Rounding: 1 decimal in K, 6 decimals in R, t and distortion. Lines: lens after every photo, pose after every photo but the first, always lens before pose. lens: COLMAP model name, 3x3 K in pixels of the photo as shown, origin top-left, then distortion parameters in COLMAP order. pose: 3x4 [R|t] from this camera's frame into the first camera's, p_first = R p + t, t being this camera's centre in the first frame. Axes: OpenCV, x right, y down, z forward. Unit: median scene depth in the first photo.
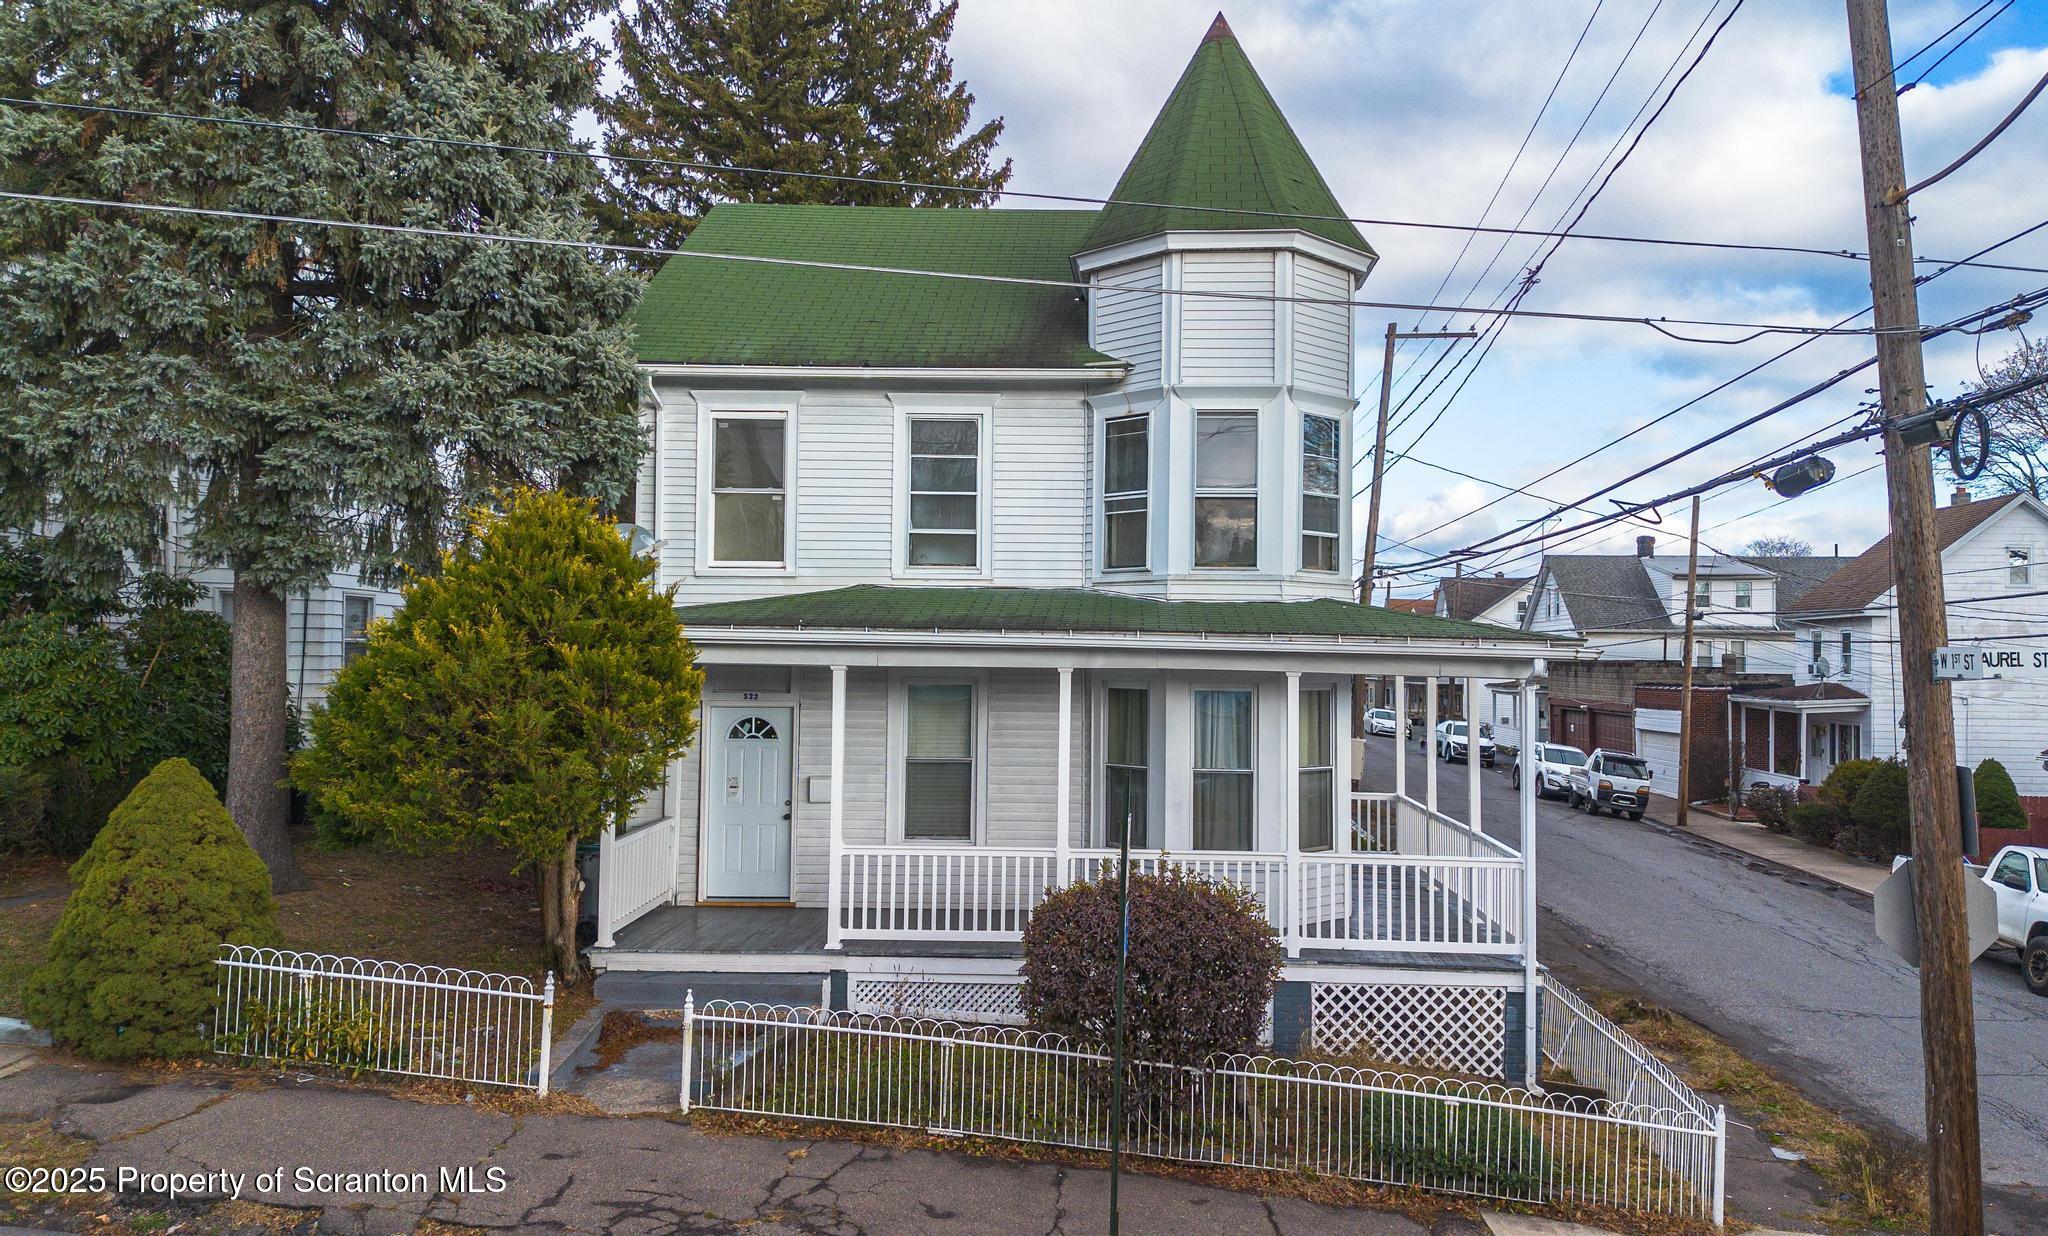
lens RADIAL K [[1554.7, 0, 1105.0], [0, 1554.7, 617.8], [0, 0, 1]] dist [0.027595, -0.003557]
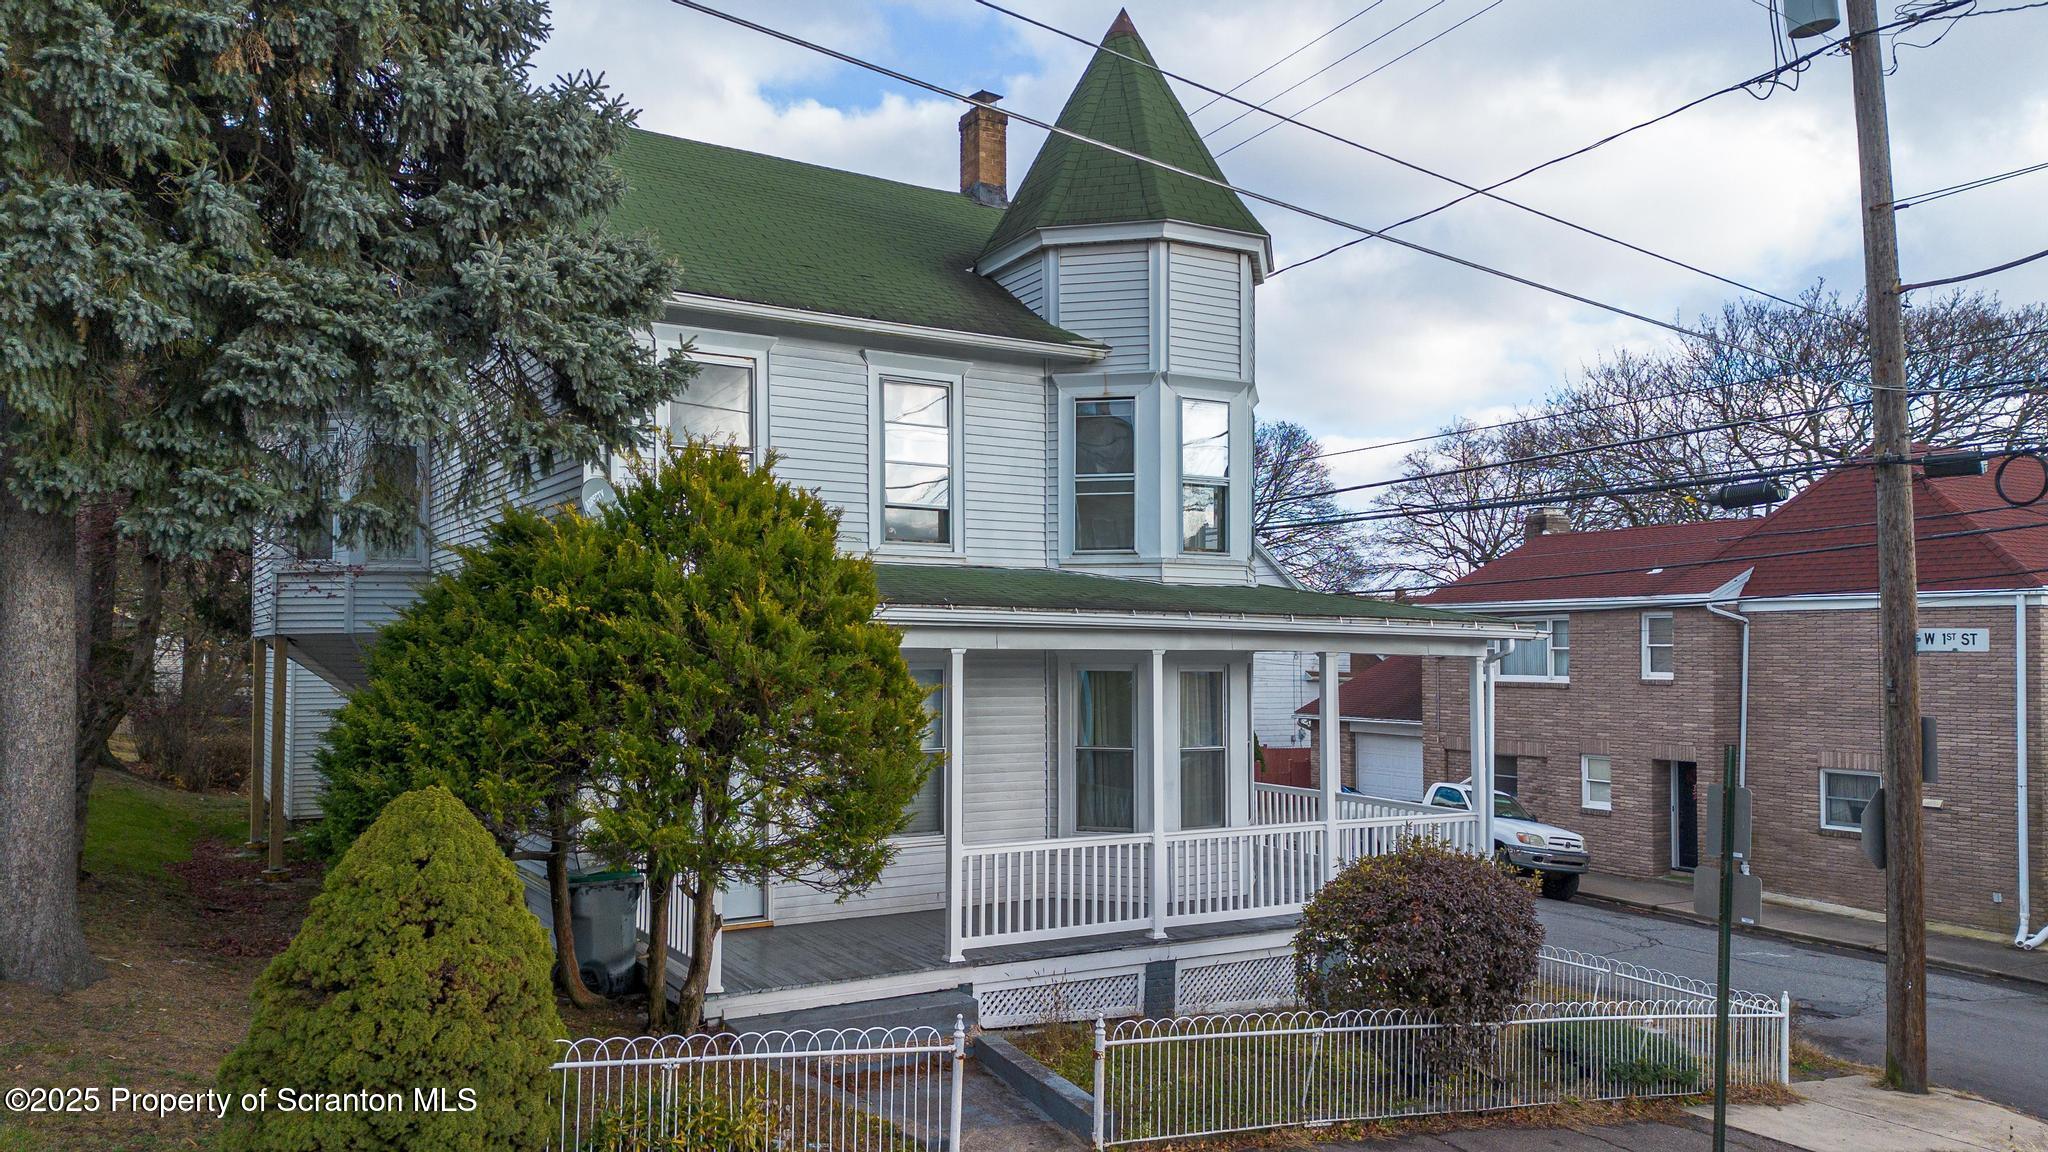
lens RADIAL K [[1488.8, 0, 1021.9], [0, 1488.8, 619.2], [0, 0, 1]] dist [0.037712, -0.001749]
pose [[0.840750, 0.002763, 0.541416, -0.564558], [-0.008843, 0.999924, 0.008629, 0.004810], [-0.541351, -0.012042, 0.840710, 0.229612]]
